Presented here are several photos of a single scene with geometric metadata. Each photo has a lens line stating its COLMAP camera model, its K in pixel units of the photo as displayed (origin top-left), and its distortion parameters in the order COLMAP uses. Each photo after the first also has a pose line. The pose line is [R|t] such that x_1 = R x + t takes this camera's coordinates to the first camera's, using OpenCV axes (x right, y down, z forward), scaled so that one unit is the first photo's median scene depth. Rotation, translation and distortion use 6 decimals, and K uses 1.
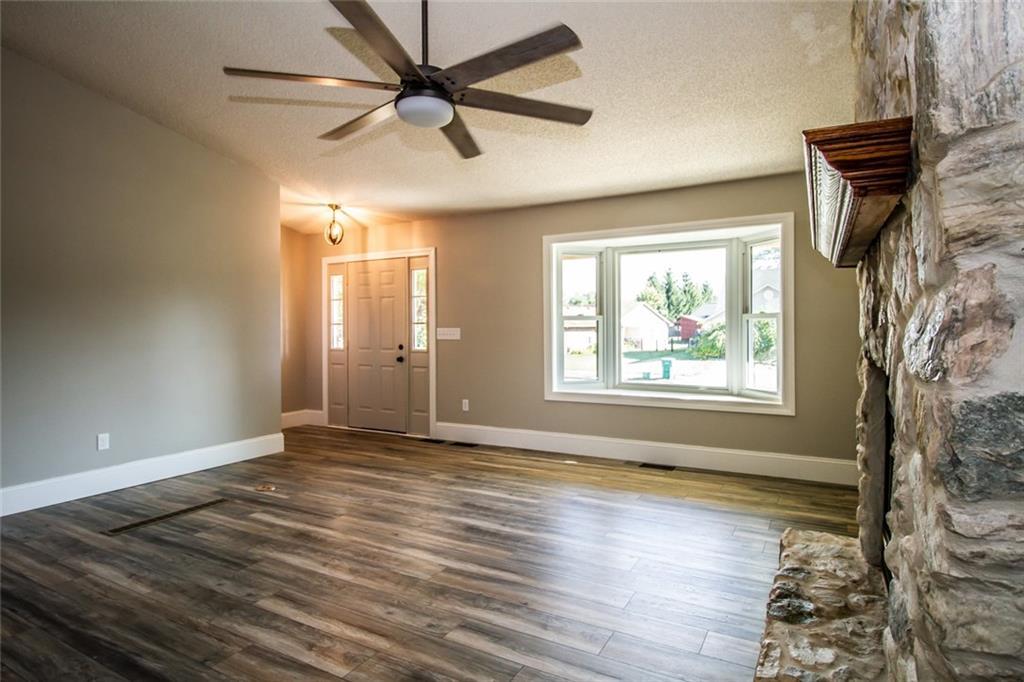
lens RADIAL K [[557.0, 0, 513.2], [0, 557.0, 333.2], [0, 0, 1]] dist [0.012569, -0.022447]
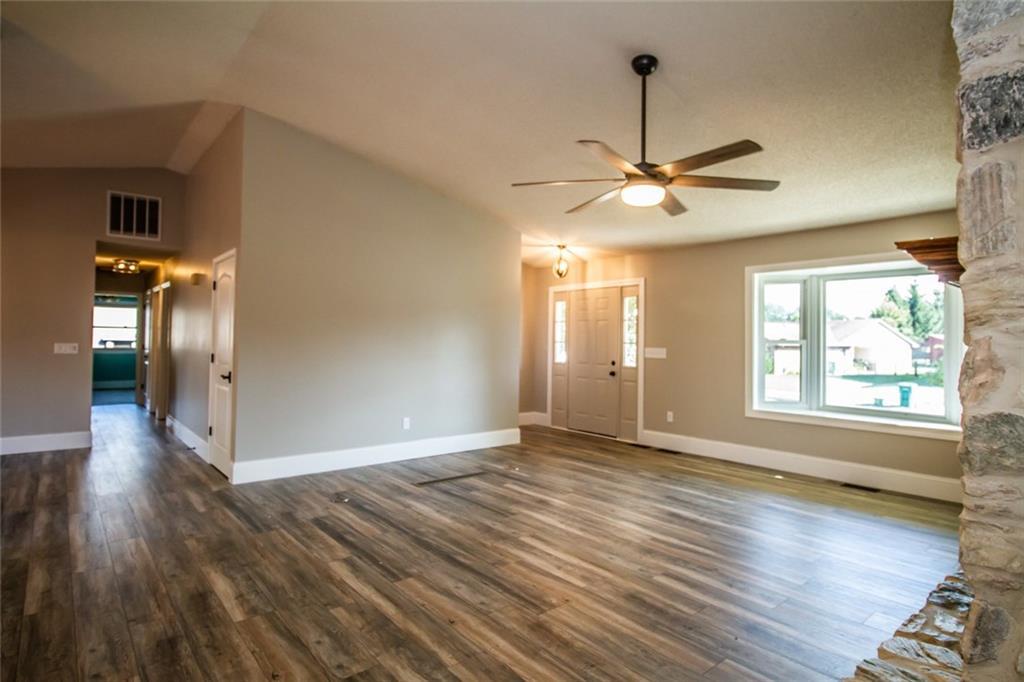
lens RADIAL K [[542.4, 0, 514.4], [0, 542.4, 331.0], [0, 0, 1]] dist [0.015176, -0.018324]
pose [[0.933411, 0.011907, -0.358612, 0.021078], [-0.022749, 0.999402, -0.026030, -0.014212], [0.358087, 0.032454, 0.933124, -0.240583]]
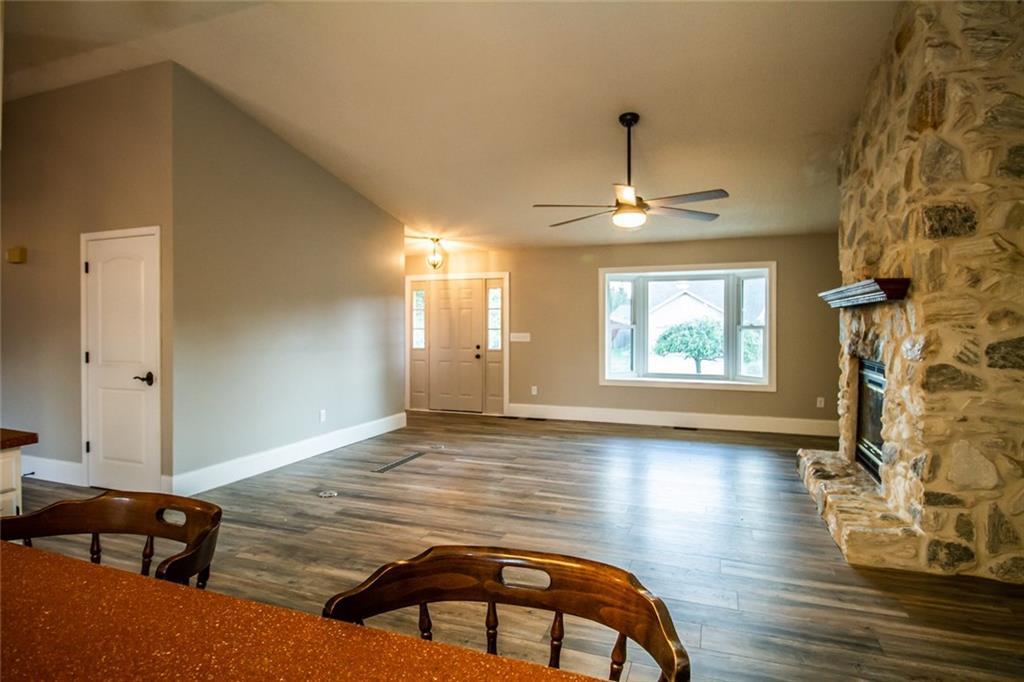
lens RADIAL K [[542.4, 0, 514.4], [0, 542.4, 331.0], [0, 0, 1]] dist [0.015176, -0.018324]
pose [[0.988670, 0.004959, 0.150026, -0.540128], [-0.004770, 0.999987, -0.001618, -0.019733], [-0.150032, 0.000884, 0.988681, -0.473607]]
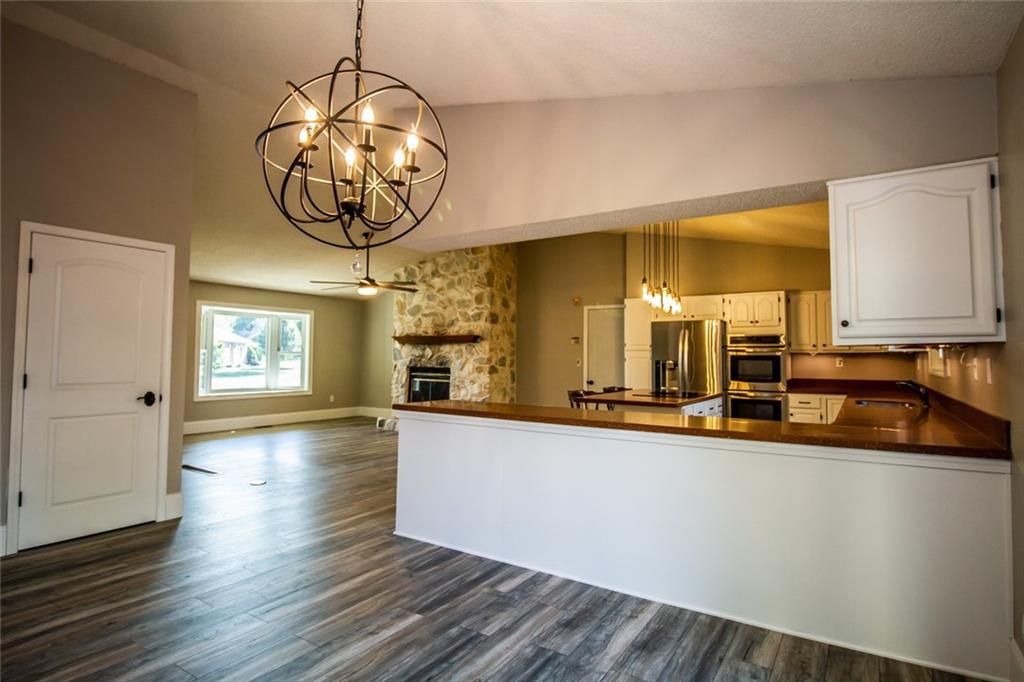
lens RADIAL K [[557.0, 0, 513.2], [0, 557.0, 333.2], [0, 0, 1]] dist [0.012569, -0.022447]
pose [[0.065944, 0.052605, 0.996436, -2.245282], [0.001144, 0.998605, -0.052796, 0.013162], [-0.997823, 0.004622, 0.065791, -0.037189]]
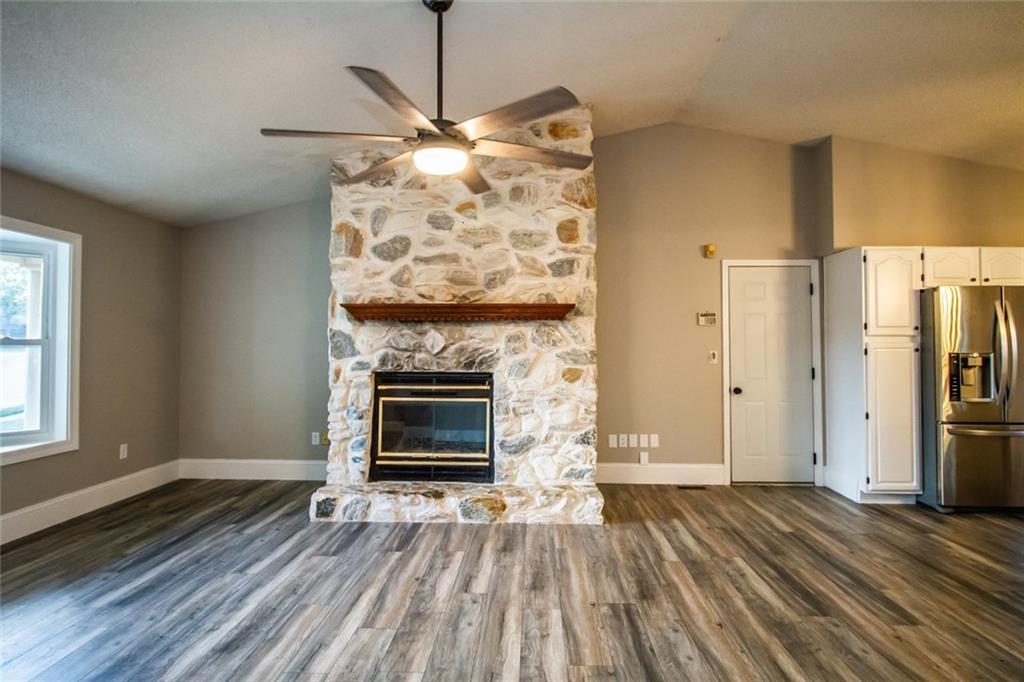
lens RADIAL K [[557.0, 0, 513.2], [0, 557.0, 333.2], [0, 0, 1]] dist [0.012569, -0.022447]
pose [[-0.458139, 0.029339, 0.888396, -0.810642], [0.013236, 0.999569, -0.026185, -0.016997], [-0.888782, -0.000238, -0.458330, 0.938052]]
